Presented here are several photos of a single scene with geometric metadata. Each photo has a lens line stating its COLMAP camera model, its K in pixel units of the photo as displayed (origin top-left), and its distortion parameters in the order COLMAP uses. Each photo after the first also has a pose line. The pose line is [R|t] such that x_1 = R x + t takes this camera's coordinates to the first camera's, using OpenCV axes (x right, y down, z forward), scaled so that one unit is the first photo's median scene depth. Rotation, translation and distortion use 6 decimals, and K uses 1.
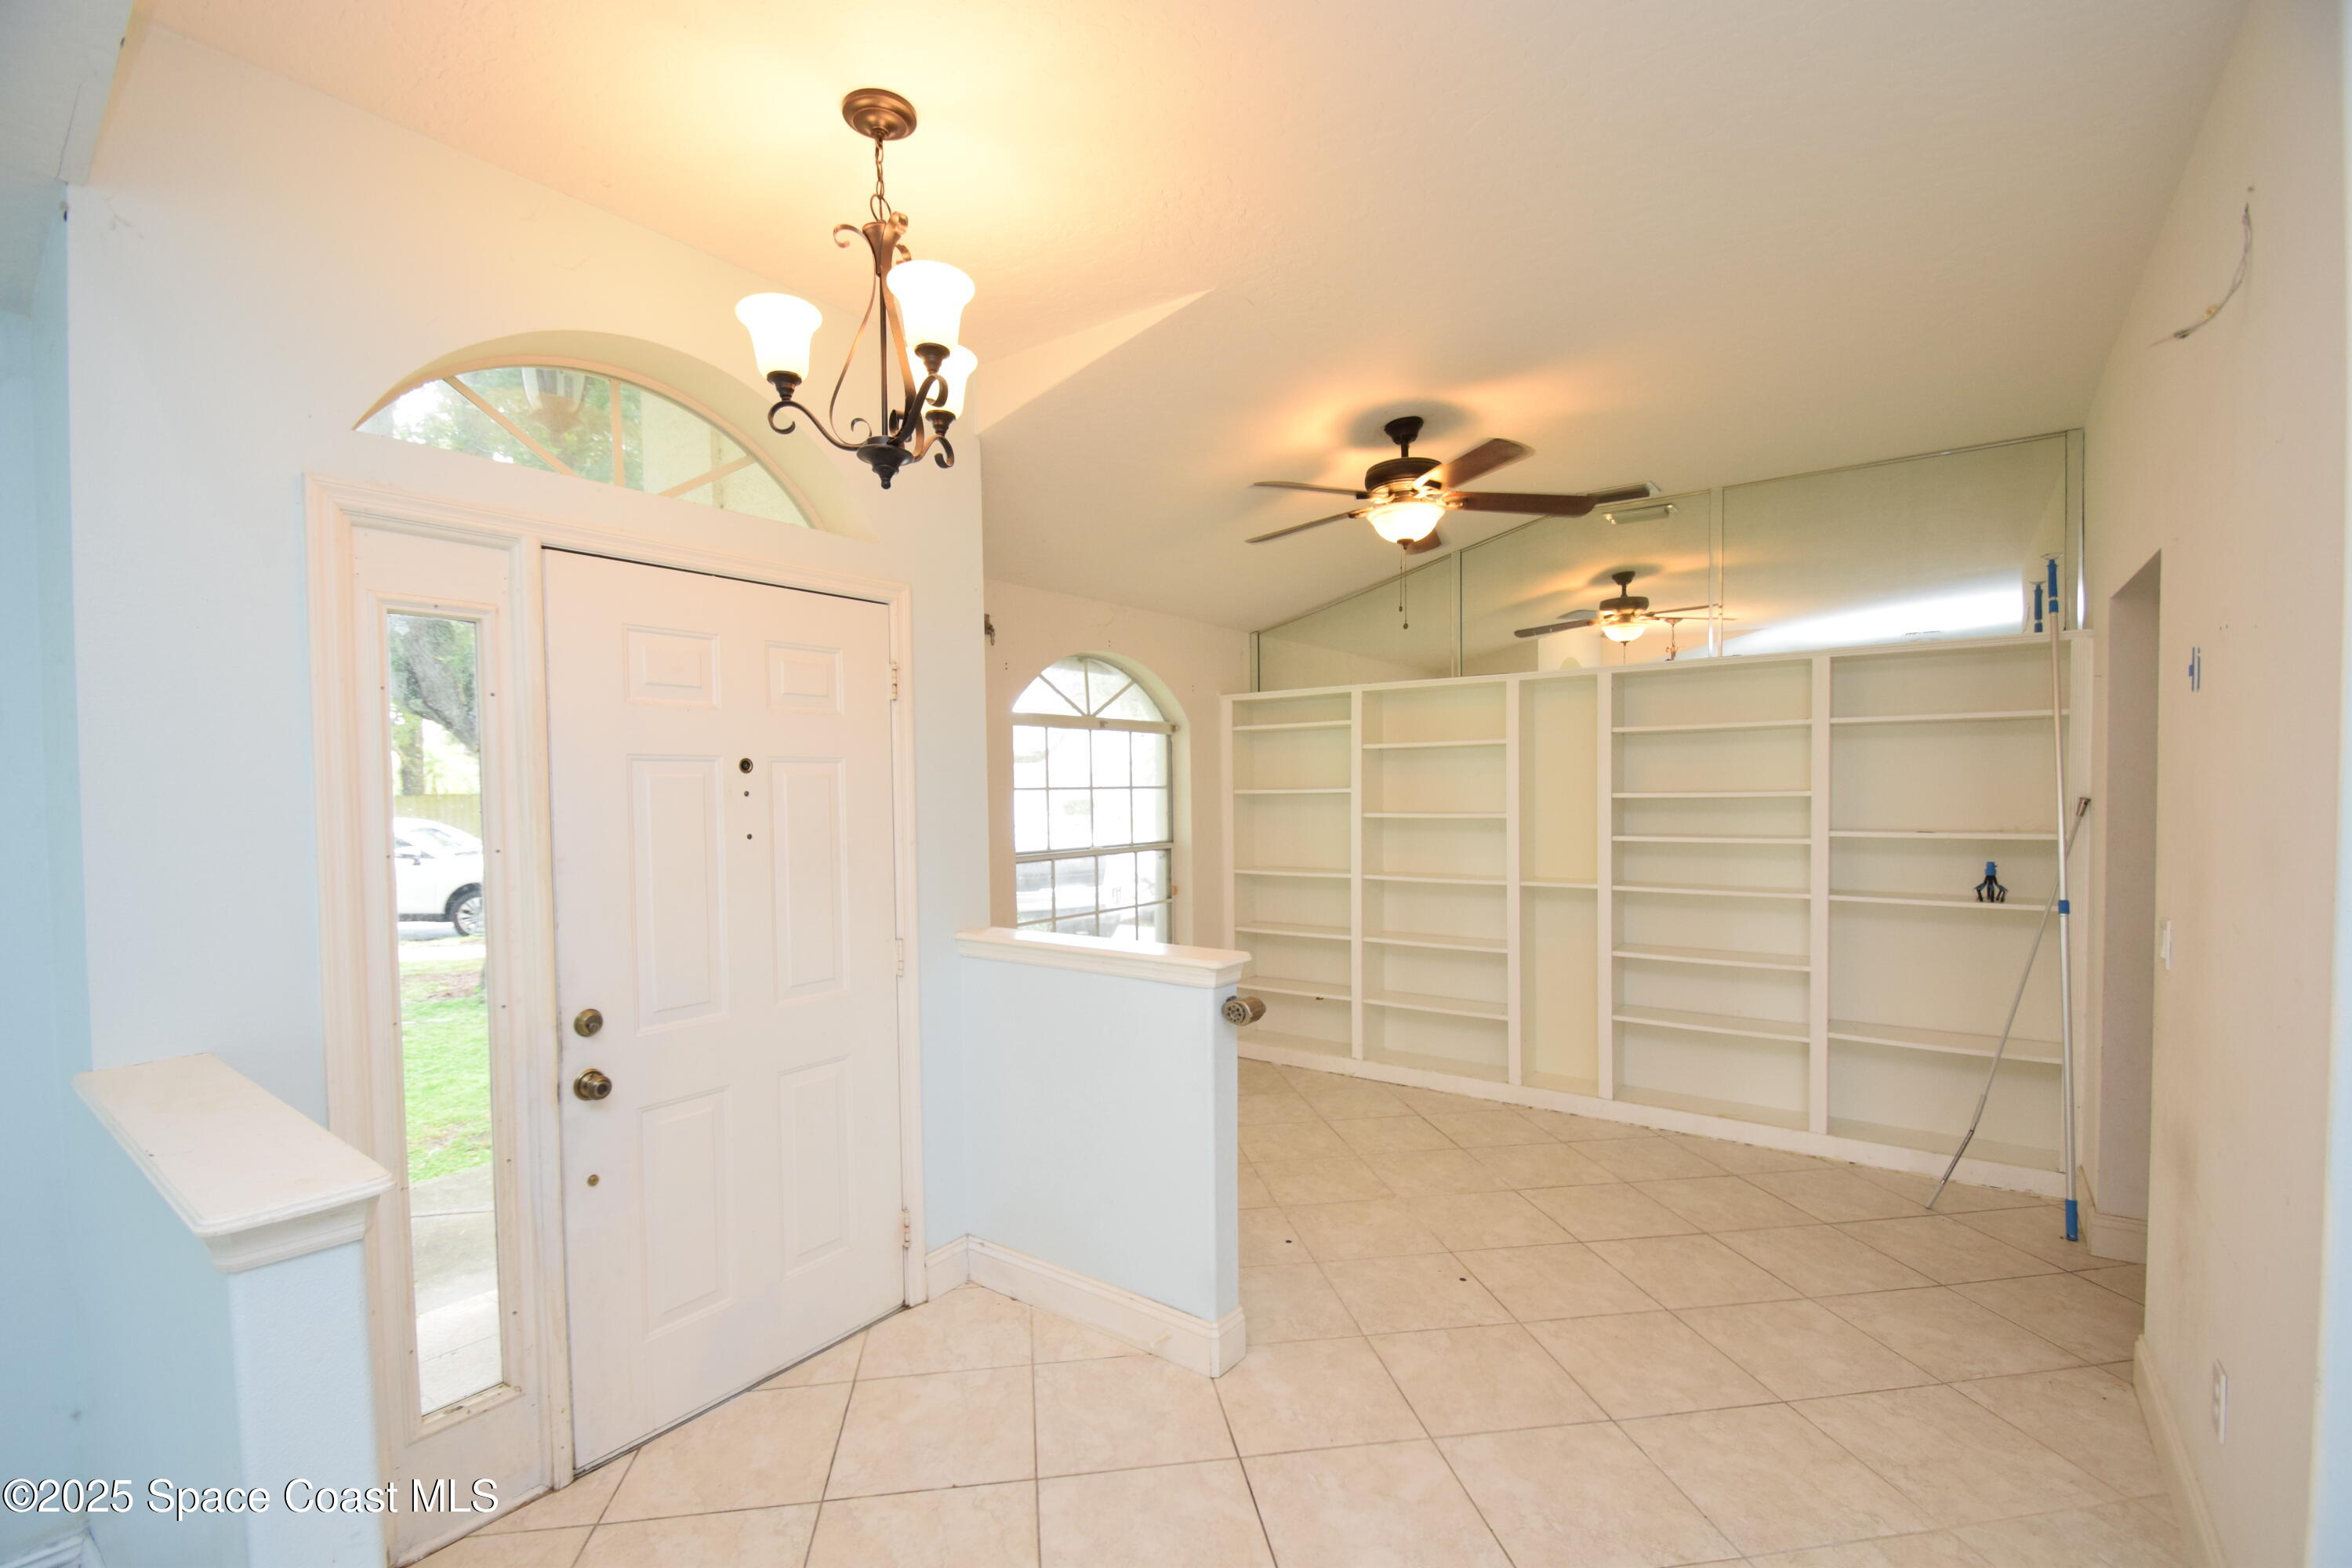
lens RADIAL K [[1023.7, 0, 1165.8], [0, 1023.7, 820.1], [0, 0, 1]] dist [0.015667, -0.017265]
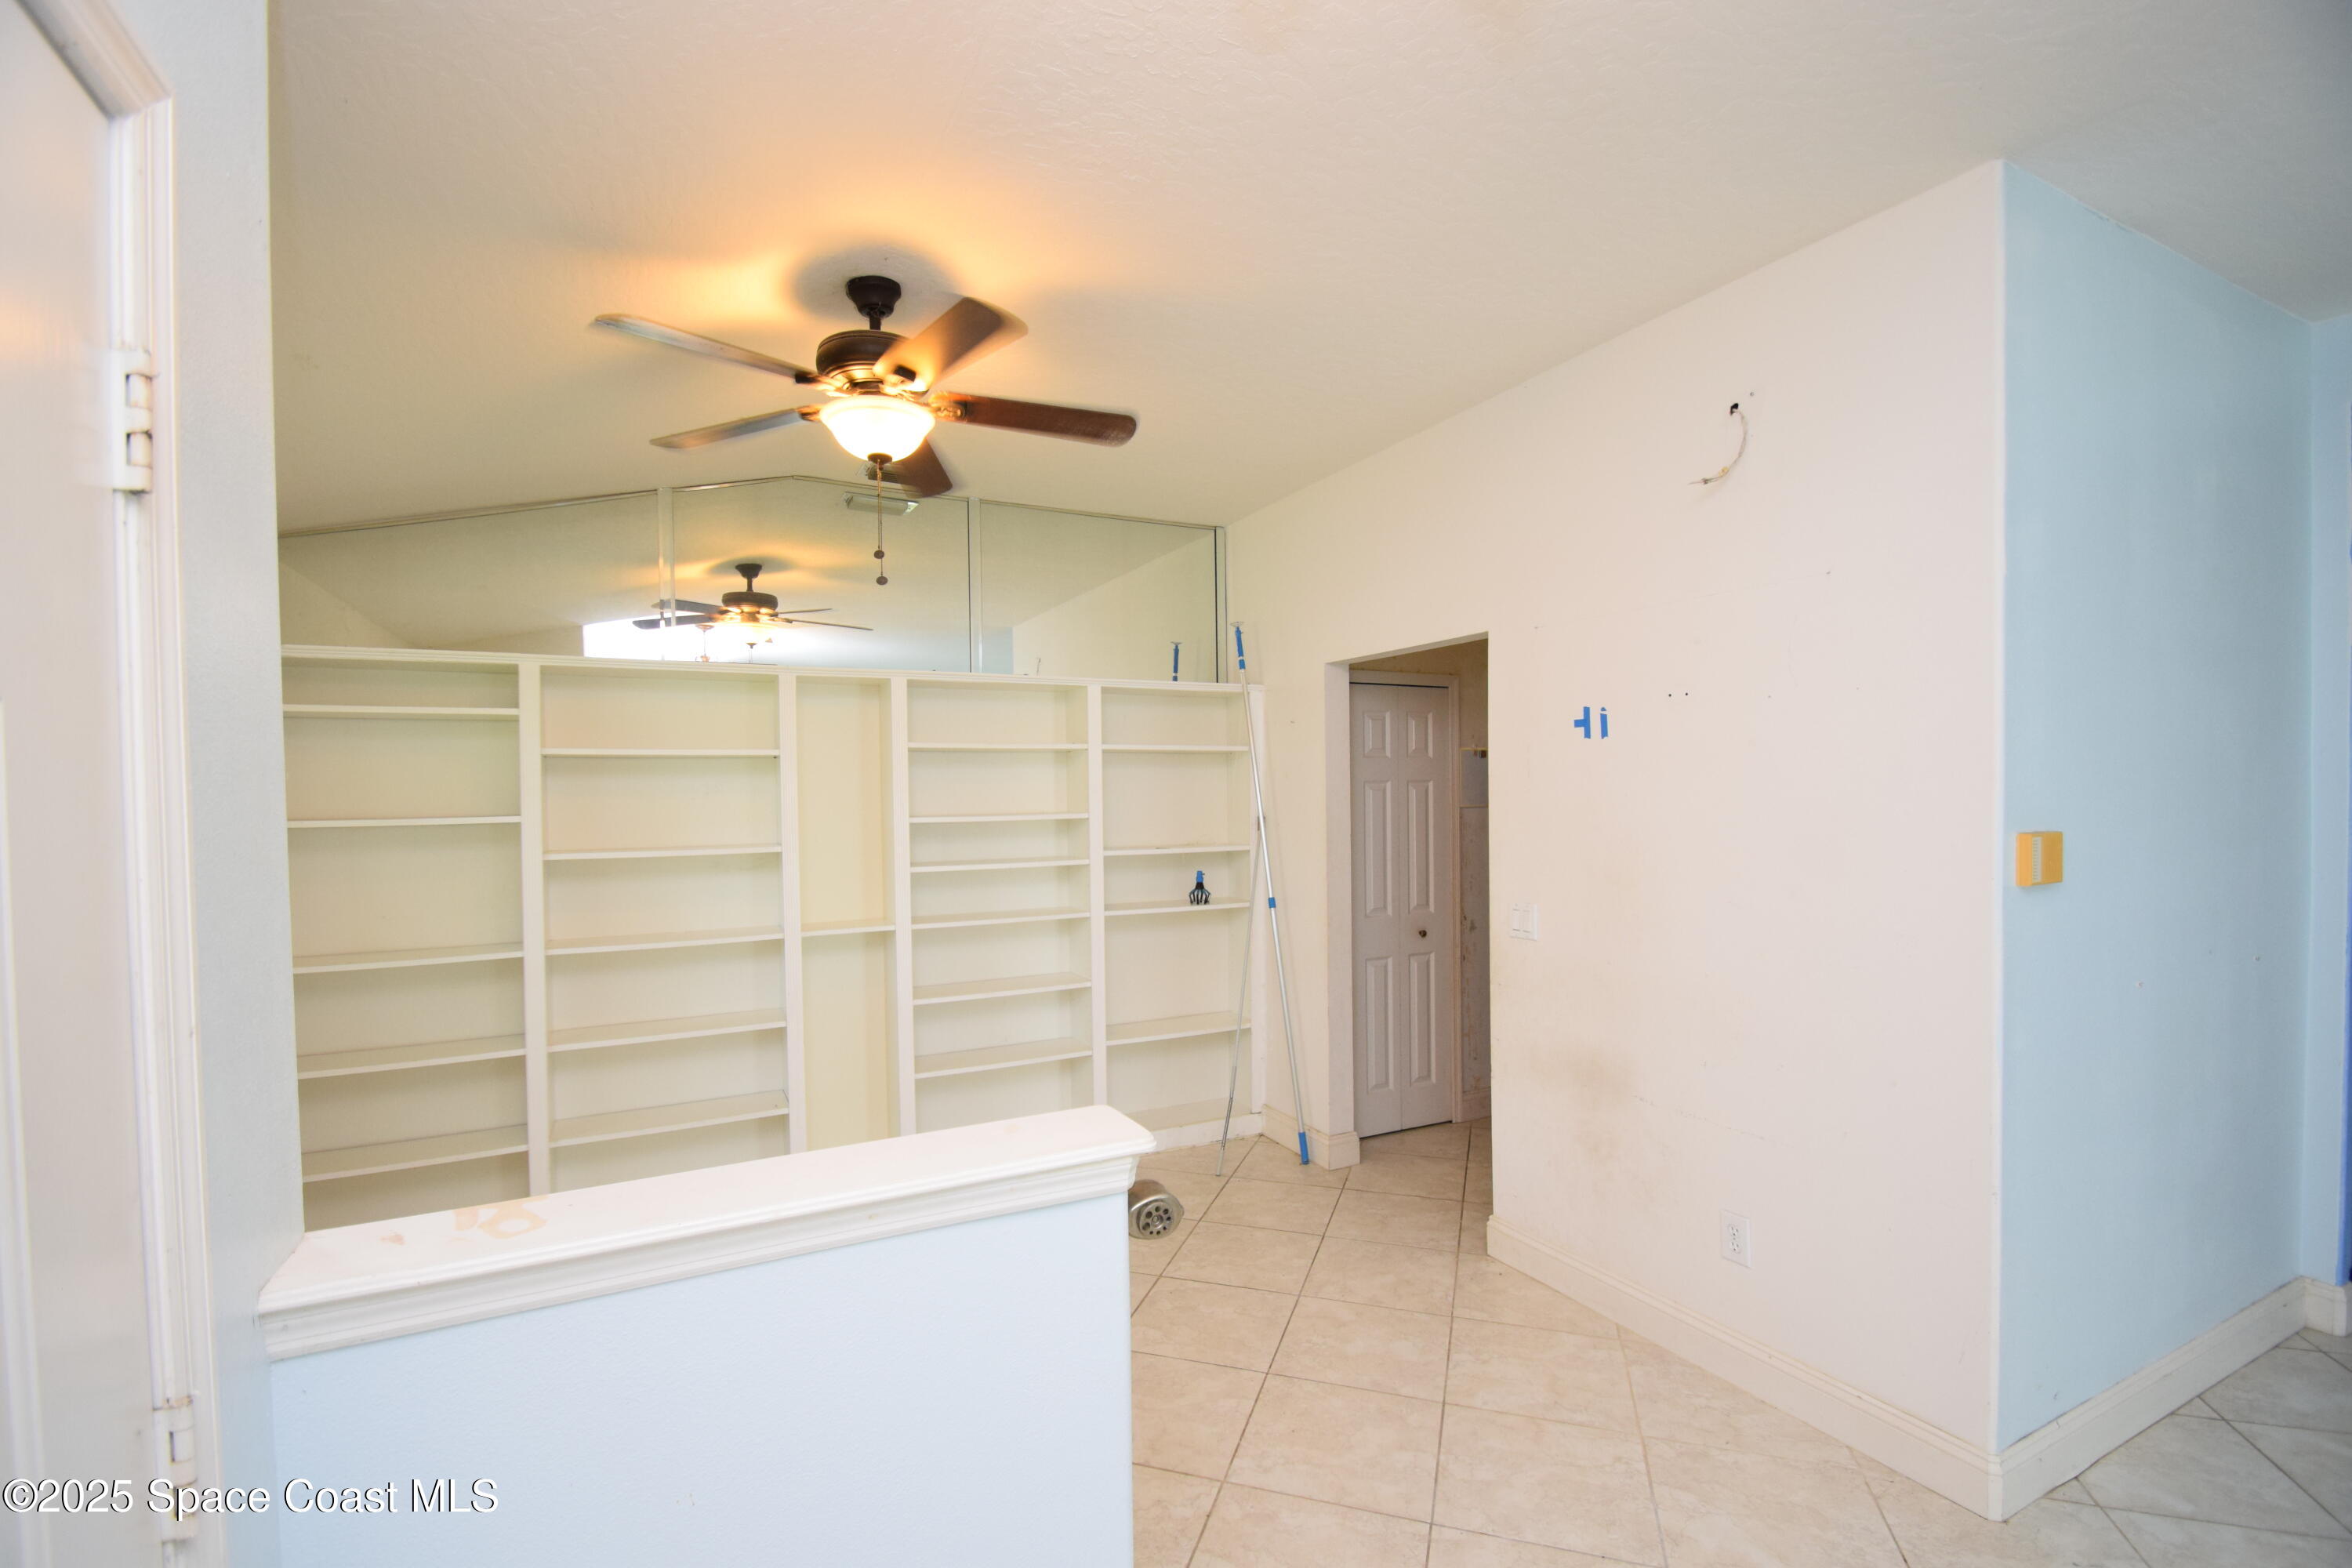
lens RADIAL K [[1023.7, 0, 1165.8], [0, 1023.7, 820.1], [0, 0, 1]] dist [0.015667, -0.017265]
pose [[0.454449, -0.015964, 0.890630, -0.368062], [0.035562, 0.999367, -0.000233, -0.025187], [-0.890063, 0.031778, 0.454729, 0.638994]]
